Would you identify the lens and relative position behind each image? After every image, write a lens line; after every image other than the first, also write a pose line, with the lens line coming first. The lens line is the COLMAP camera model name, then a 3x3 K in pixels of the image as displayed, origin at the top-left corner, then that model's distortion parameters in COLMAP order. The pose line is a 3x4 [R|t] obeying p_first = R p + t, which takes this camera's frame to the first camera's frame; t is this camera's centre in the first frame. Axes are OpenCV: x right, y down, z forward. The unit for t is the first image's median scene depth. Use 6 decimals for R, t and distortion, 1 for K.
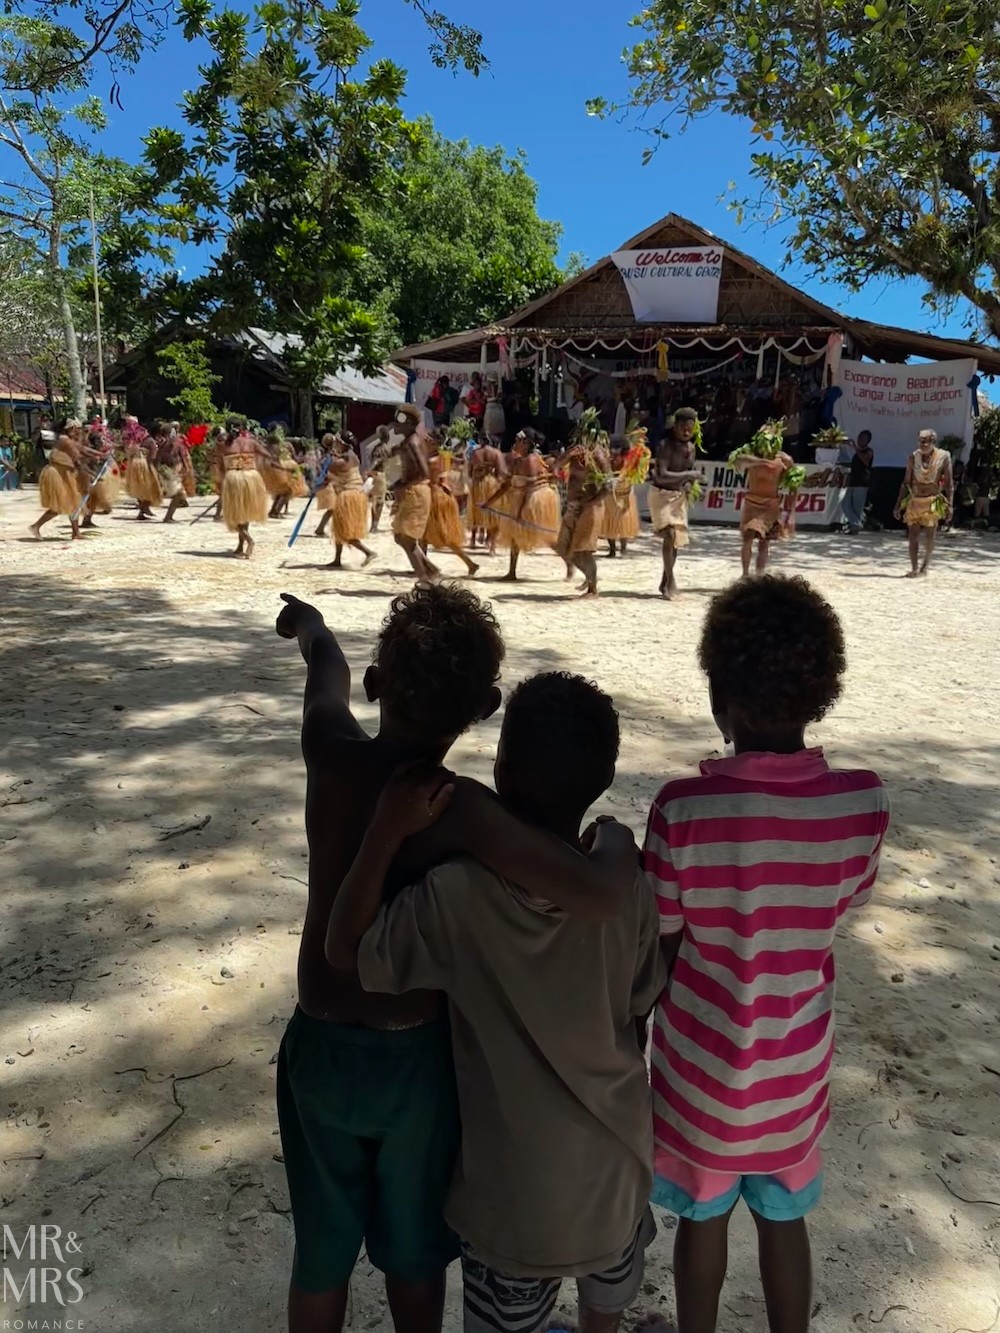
lens RADIAL K [[1099.2, 0, 499.9], [0, 1099.2, 664.1], [0, 0, 1]] dist [0.008823, -0.024909]
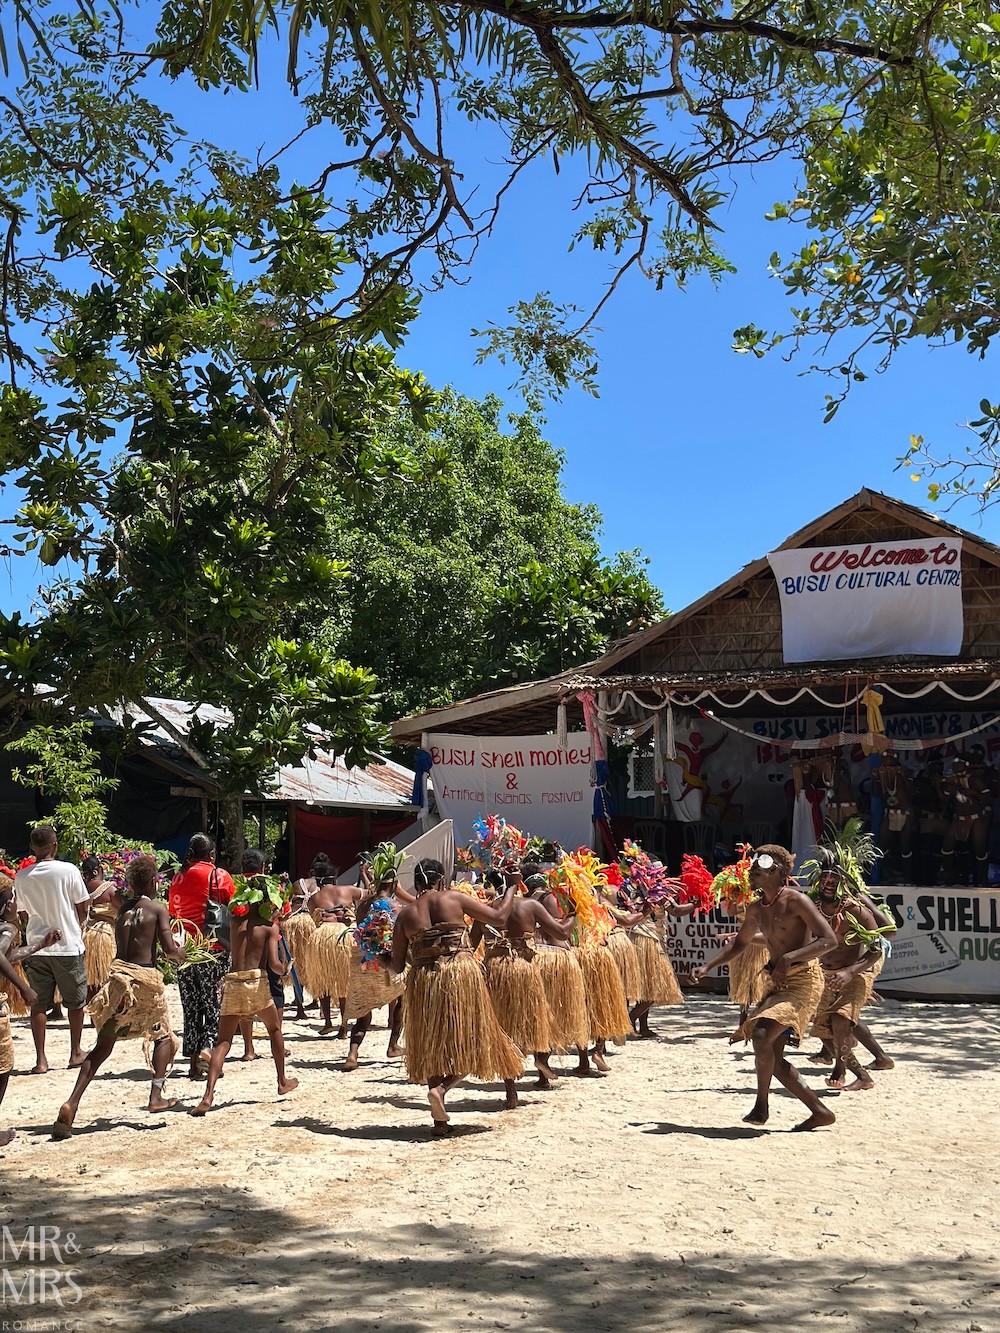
lens RADIAL K [[1896.2, 0, 500.4], [0, 1896.2, 663.8], [0, 0, 1]] dist [0.237506, 0.000000]
pose [[0.996948, -0.042175, 0.065702, -0.111602], [0.059506, 0.955254, -0.289739, -0.014477], [-0.050542, 0.292764, 0.954848, 0.007770]]
